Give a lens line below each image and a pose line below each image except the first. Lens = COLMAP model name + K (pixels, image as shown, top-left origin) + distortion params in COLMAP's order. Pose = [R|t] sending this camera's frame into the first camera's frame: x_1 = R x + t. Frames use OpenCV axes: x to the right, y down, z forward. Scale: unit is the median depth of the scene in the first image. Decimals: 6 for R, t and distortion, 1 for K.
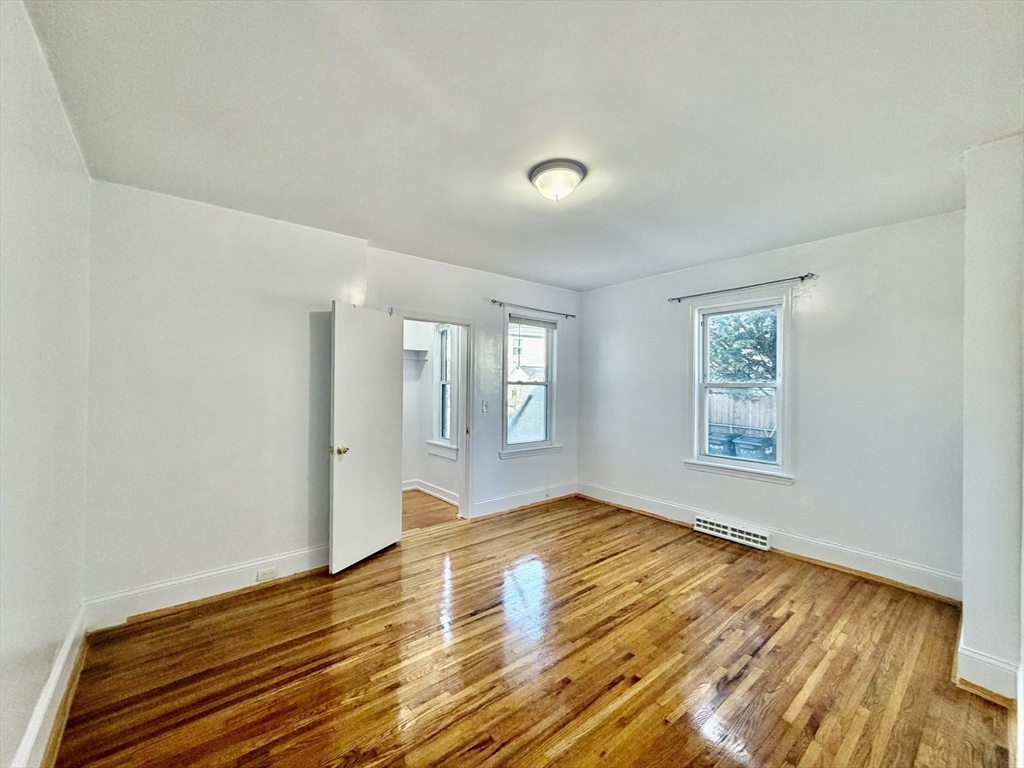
lens RADIAL K [[407.6, 0, 507.0], [0, 407.6, 379.8], [0, 0, 1]] dist [0.000927, -0.000231]
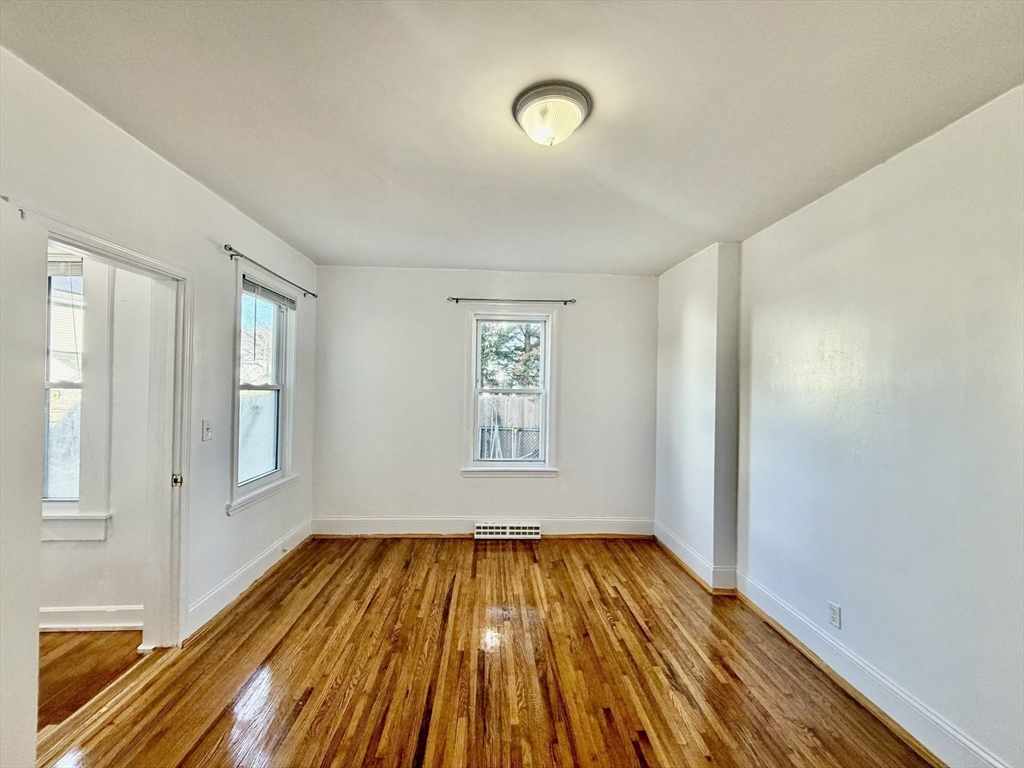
lens RADIAL K [[407.6, 0, 507.9], [0, 407.6, 384.0], [0, 0, 1]] dist [0.000927, -0.000231]
pose [[0.591898, 0.007291, 0.805980, -0.320461], [-0.021616, 0.999743, 0.006830, -0.013962], [-0.805723, -0.021465, 0.591903, 0.407520]]
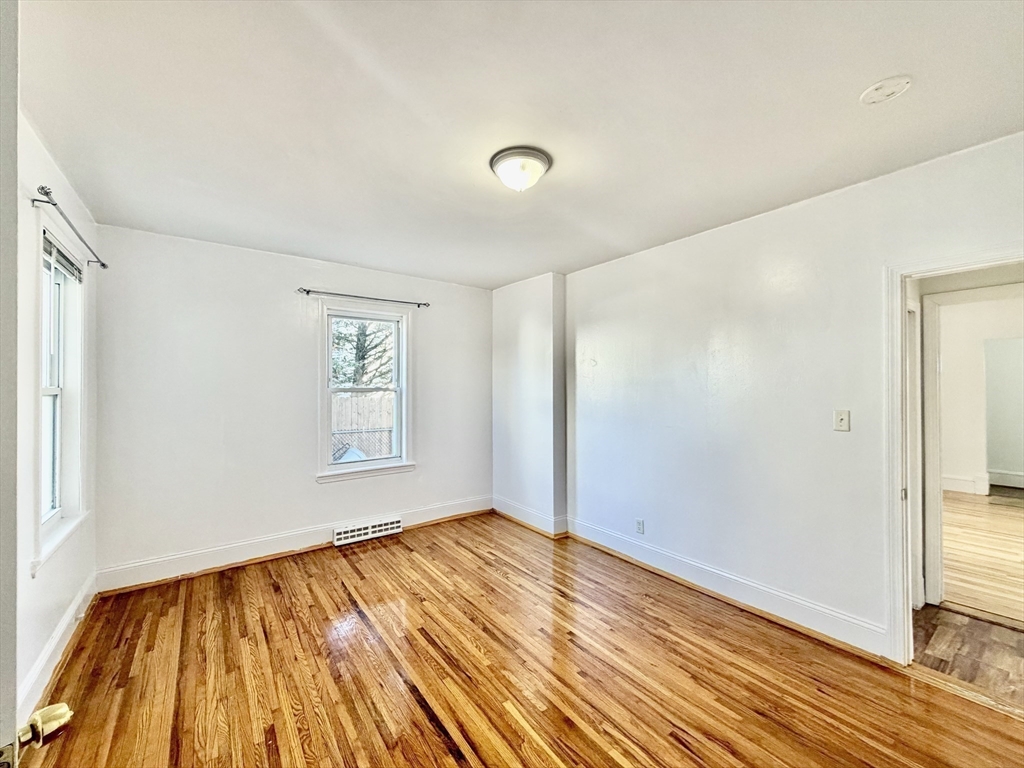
lens RADIAL K [[407.6, 0, 507.6], [0, 407.6, 384.8], [0, 0, 1]] dist [0.000927, -0.000231]
pose [[0.044348, -0.002200, 0.999014, -0.506910], [-0.007917, 0.999965, 0.002554, -0.006744], [-0.998985, -0.008022, 0.044329, 0.637345]]
